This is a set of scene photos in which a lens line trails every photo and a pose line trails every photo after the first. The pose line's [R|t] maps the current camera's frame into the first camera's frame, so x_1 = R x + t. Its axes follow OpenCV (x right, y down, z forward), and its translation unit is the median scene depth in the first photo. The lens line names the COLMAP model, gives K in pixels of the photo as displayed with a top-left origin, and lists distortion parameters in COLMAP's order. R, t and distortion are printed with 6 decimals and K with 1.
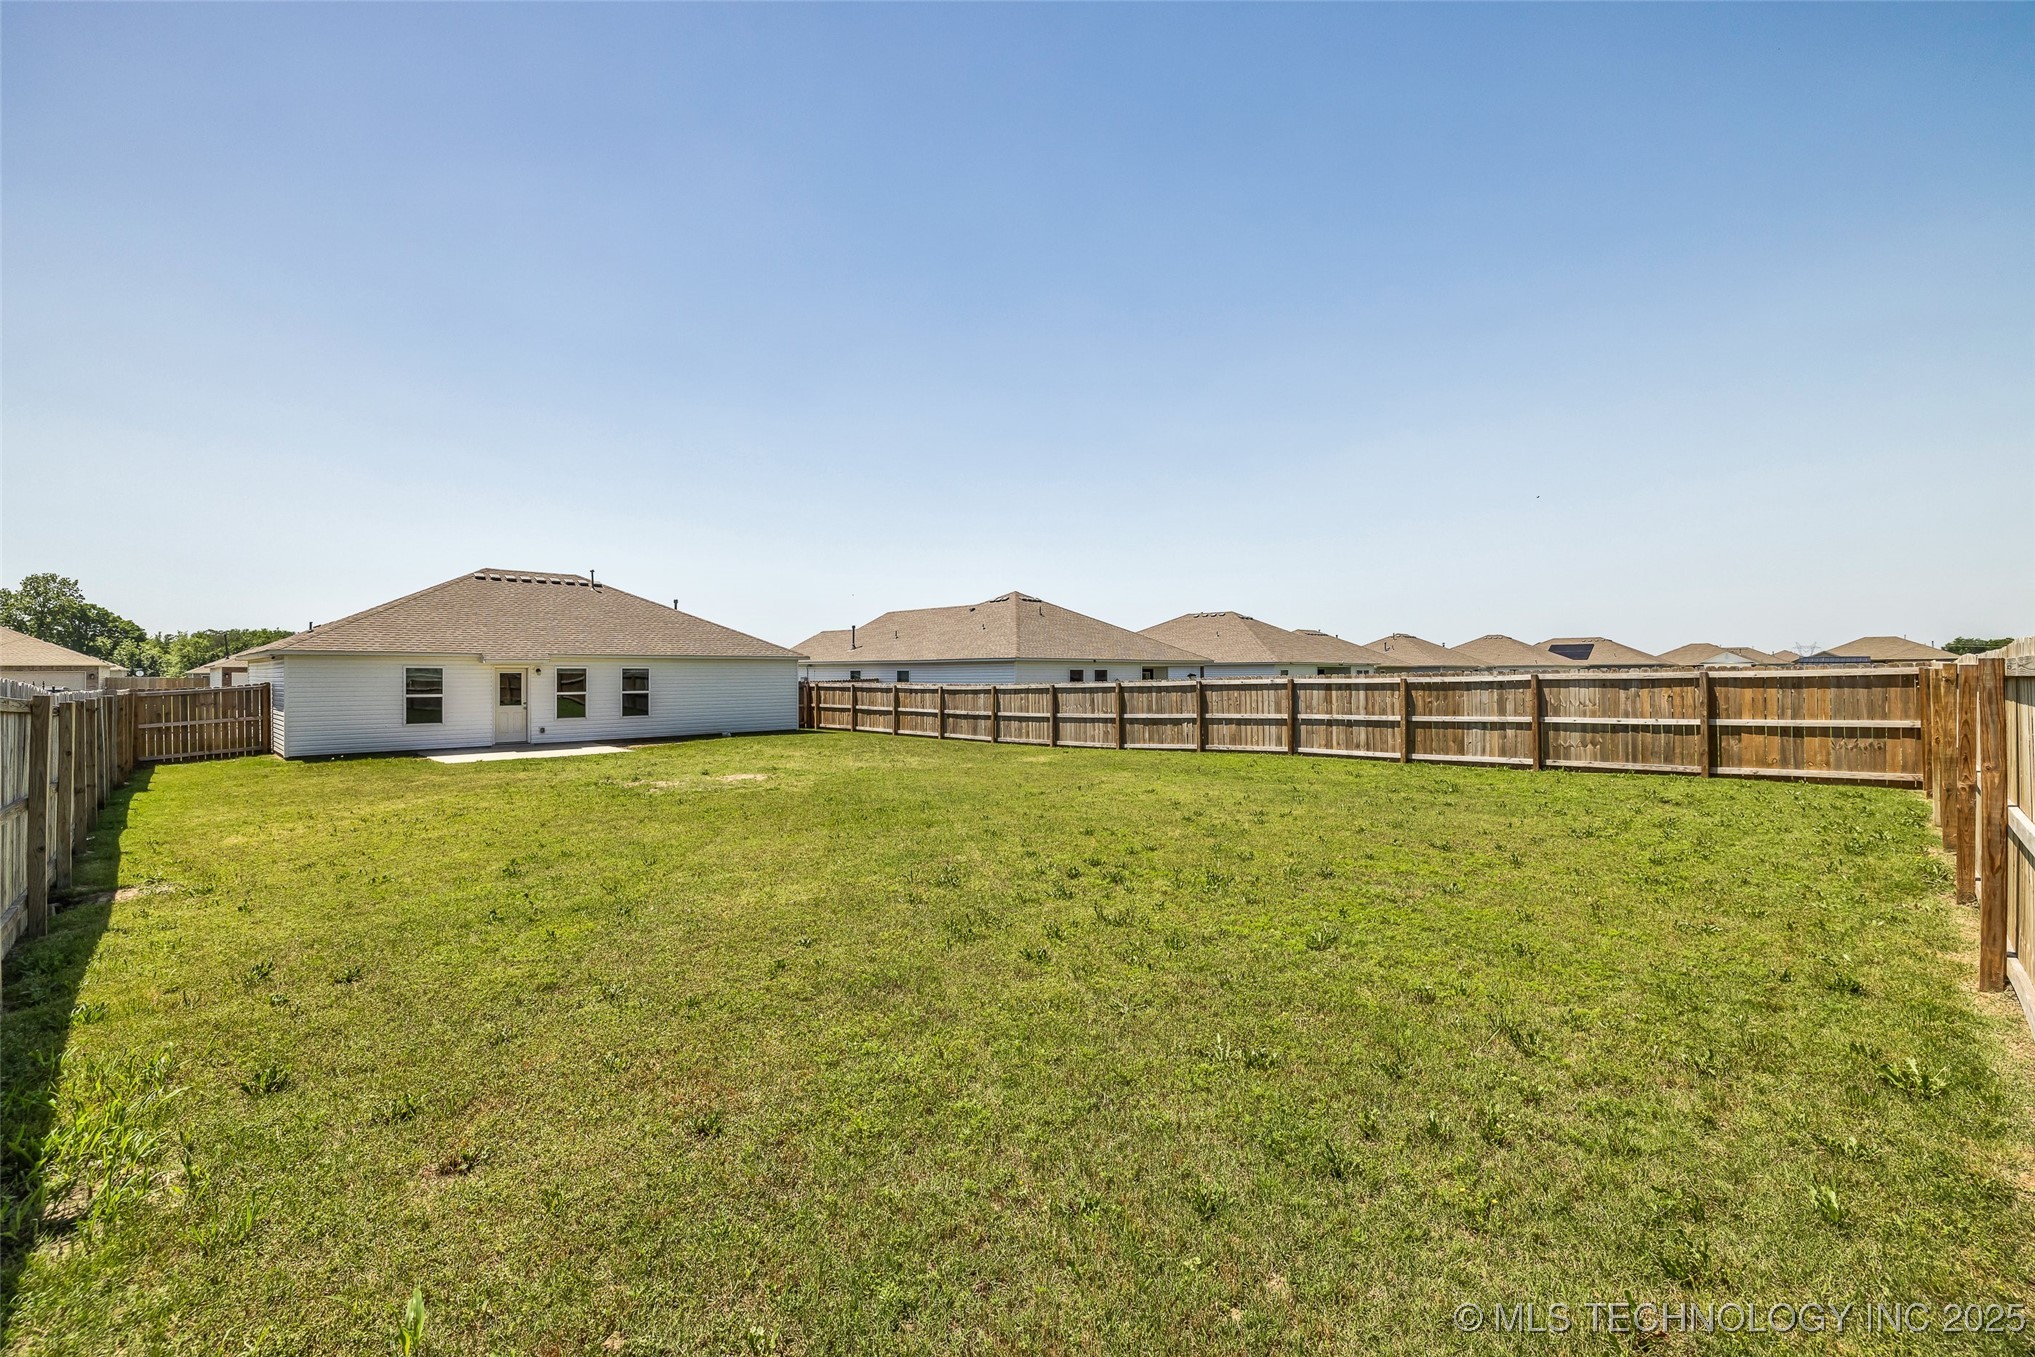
lens RADIAL K [[861.8, 0, 1013.1], [0, 861.8, 670.2], [0, 0, 1]] dist [0.004210, -0.000814]
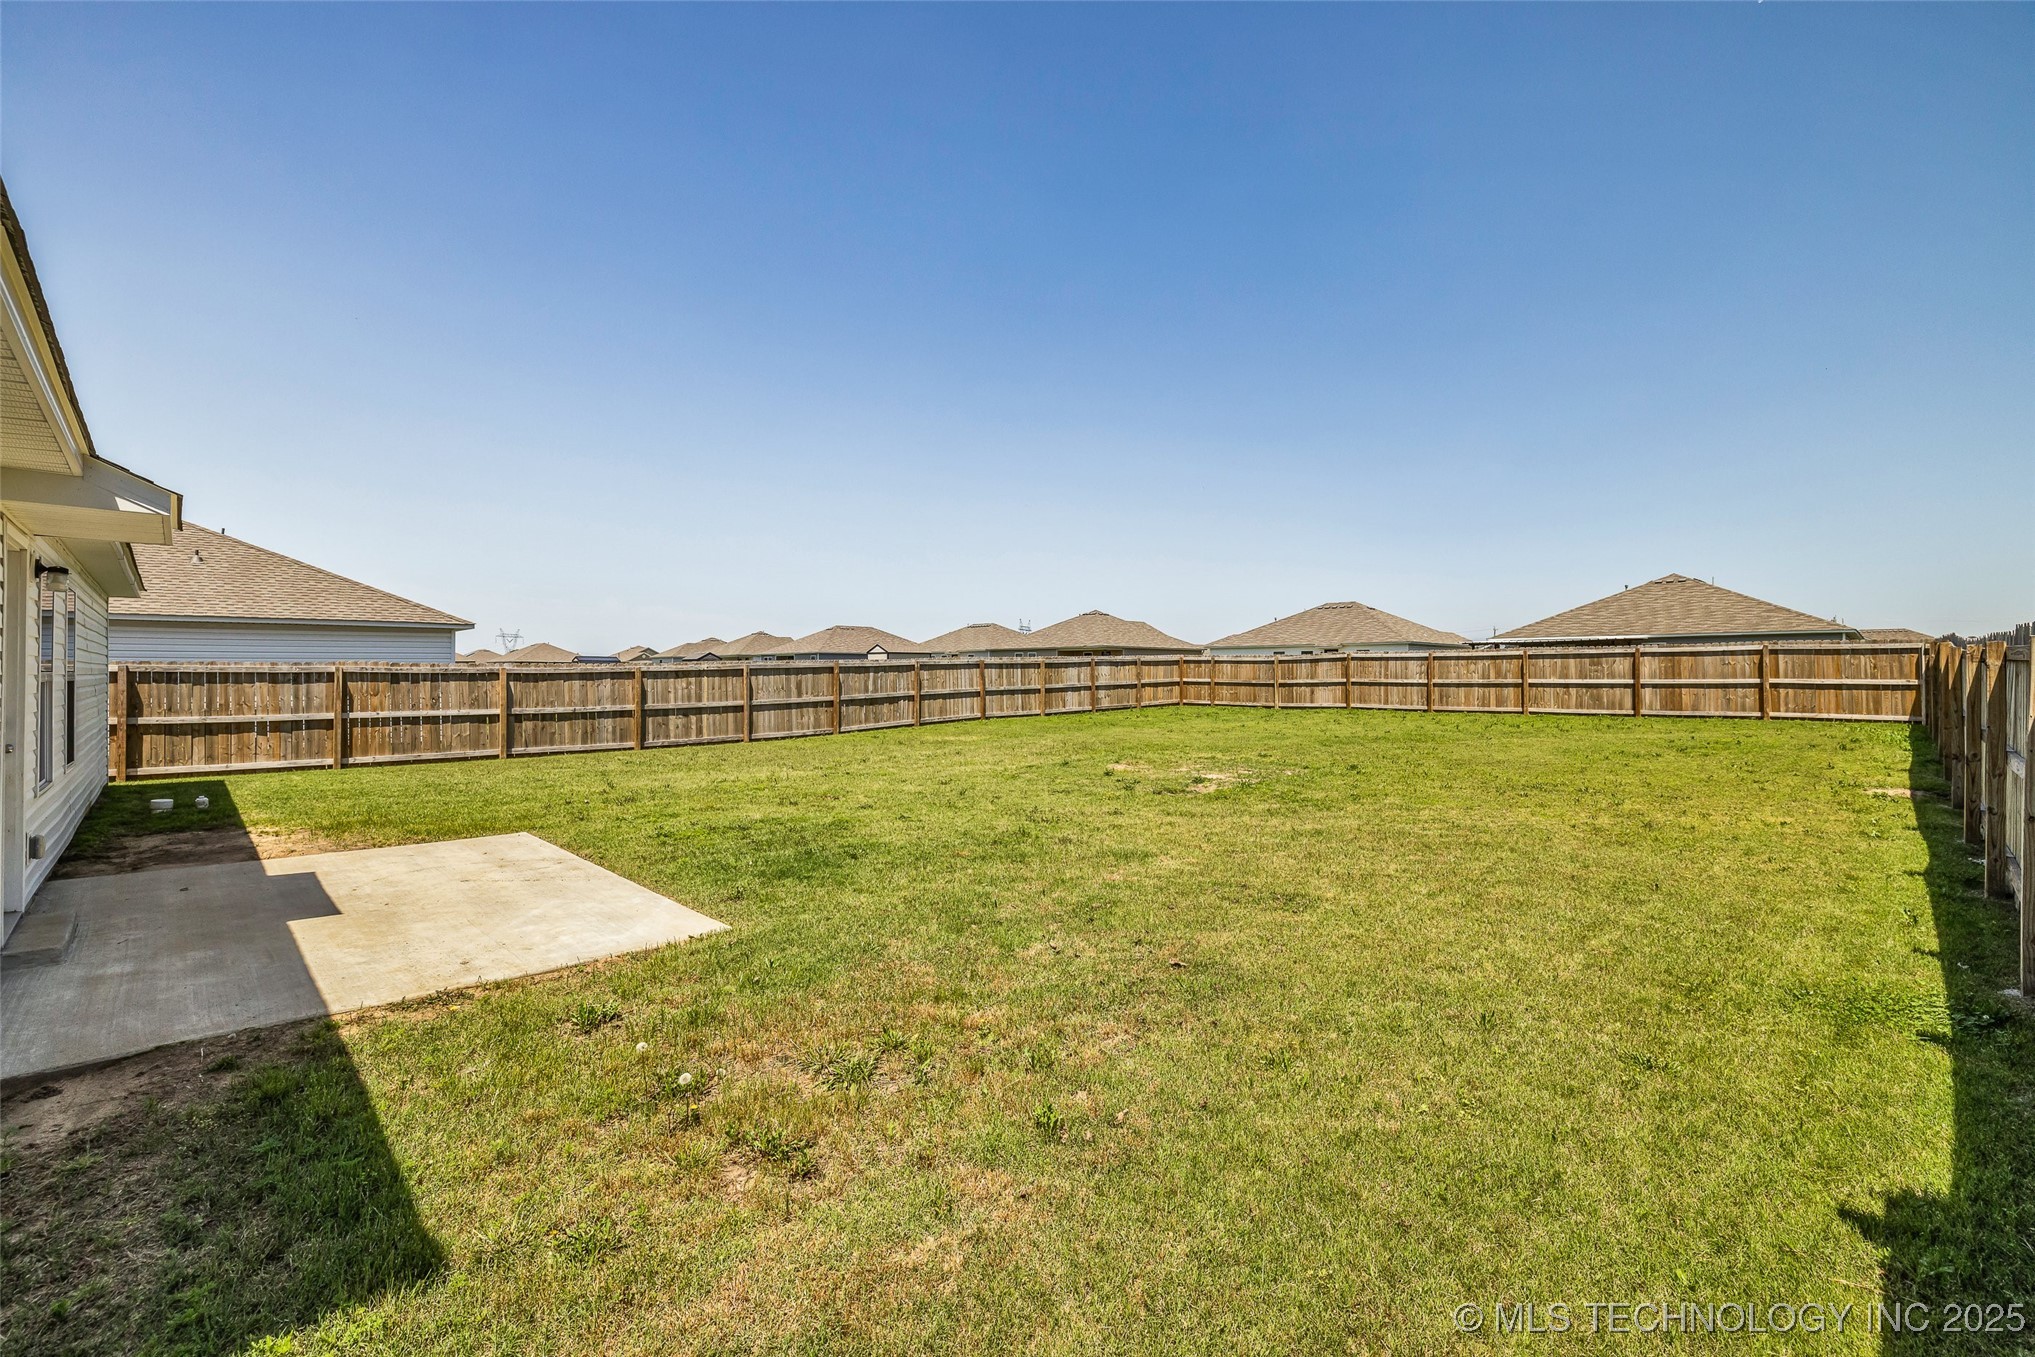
lens RADIAL K [[861.8, 0, 1013.0], [0, 861.8, 676.7], [0, 0, 1]] dist [0.004210, -0.000814]
pose [[0.004913, -0.002962, 0.999984, -0.790561], [-0.003896, 0.999988, 0.002981, 0.026260], [-0.999980, -0.003911, 0.004901, 0.790066]]
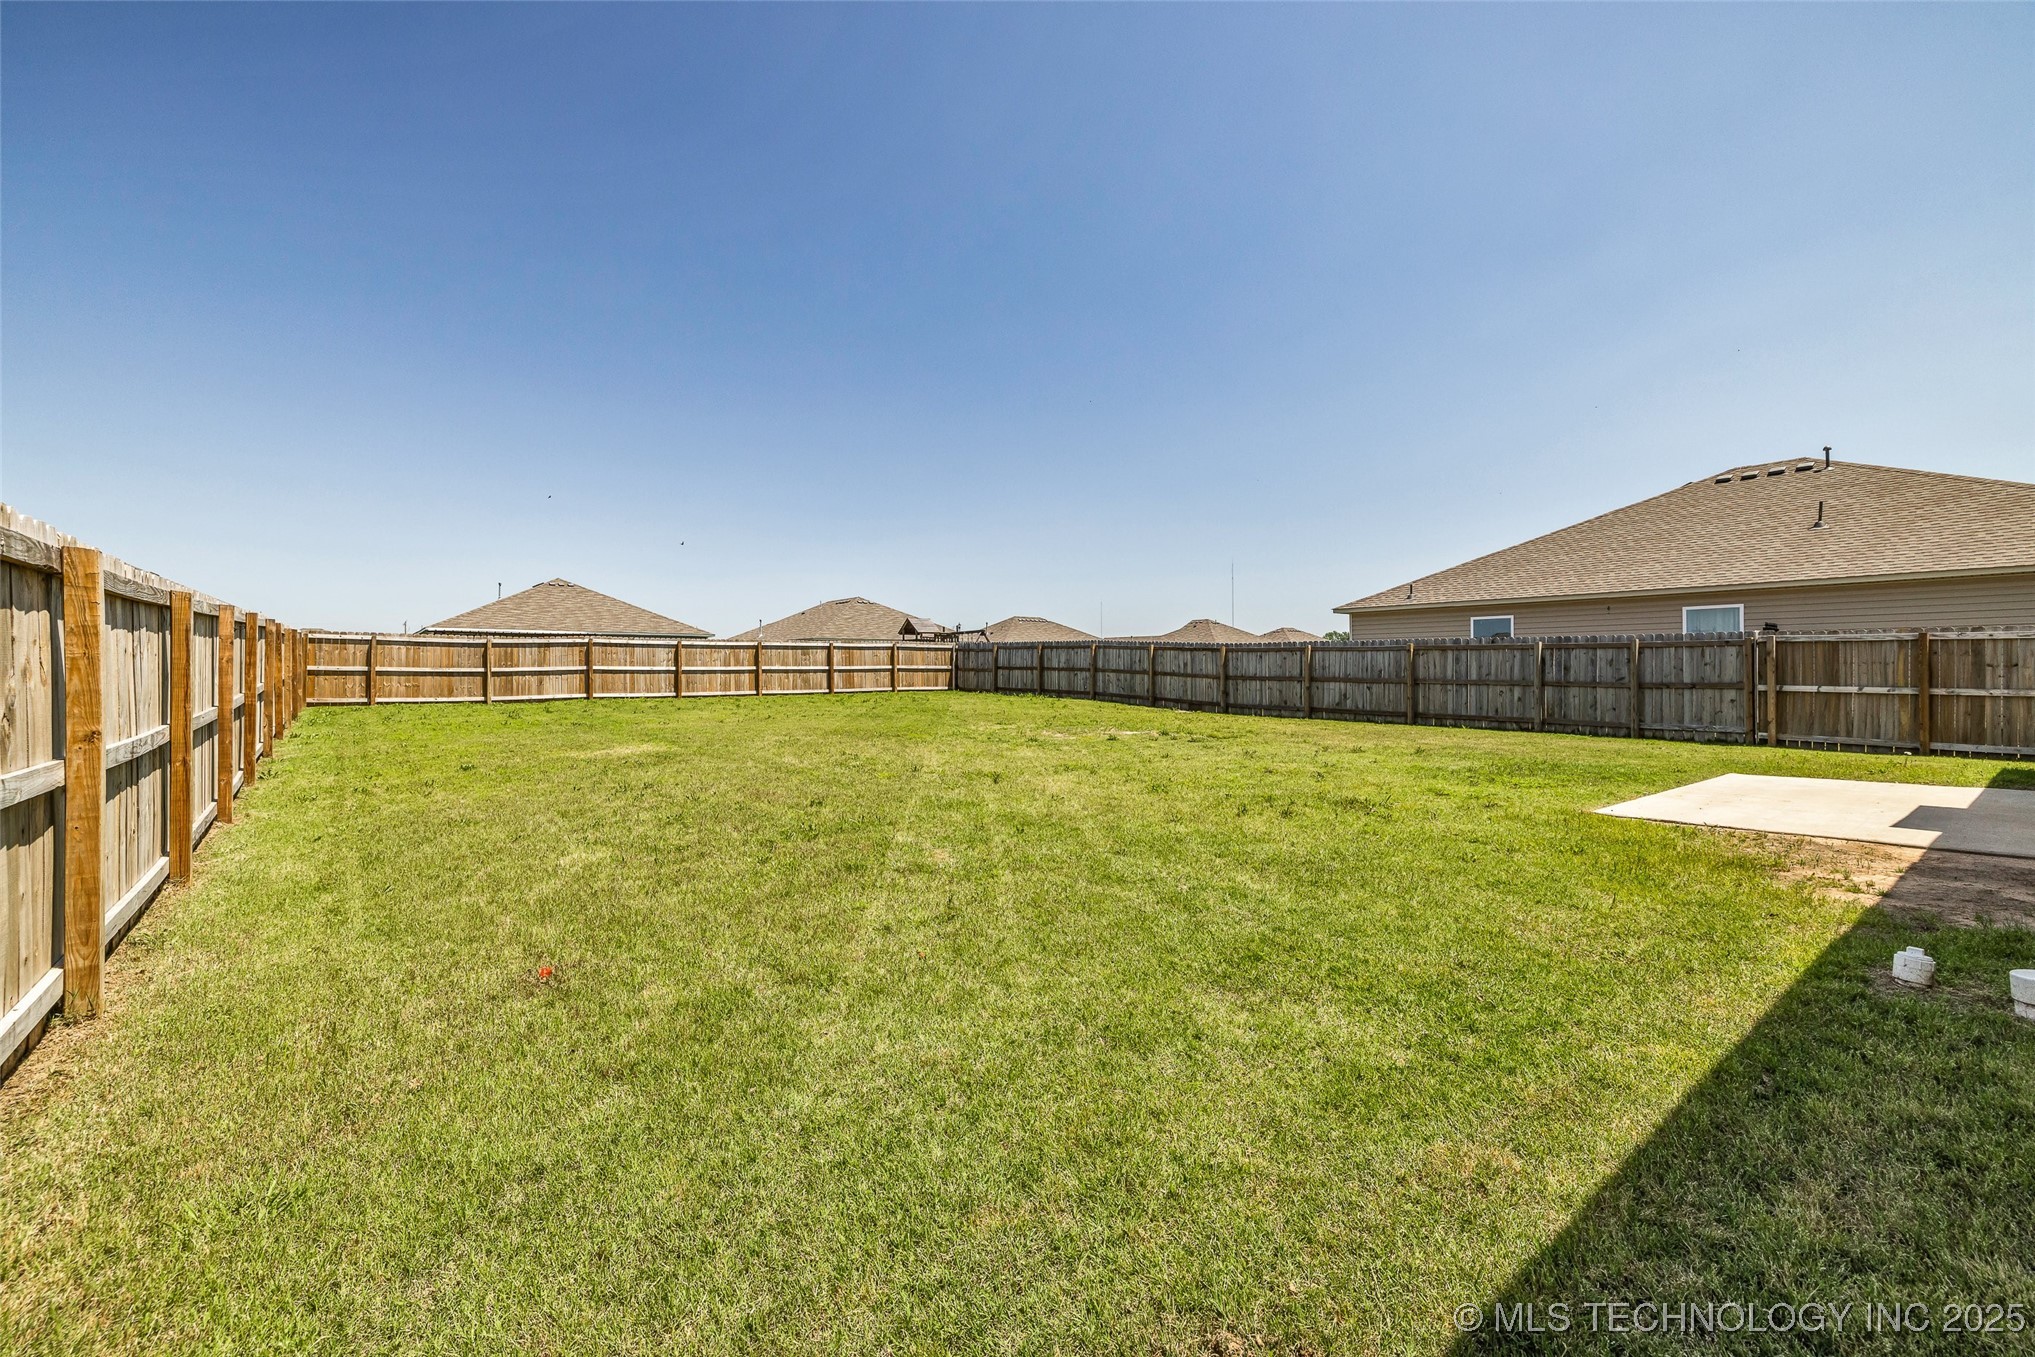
lens RADIAL K [[861.8, 0, 1010.2], [0, 861.8, 676.5], [0, 0, 1]] dist [0.004210, -0.000814]
pose [[-0.992256, 0.002952, 0.124173, -0.267707], [0.003164, 0.999994, 0.001510, 0.043477], [-0.124168, 0.001891, -0.992259, 1.327193]]
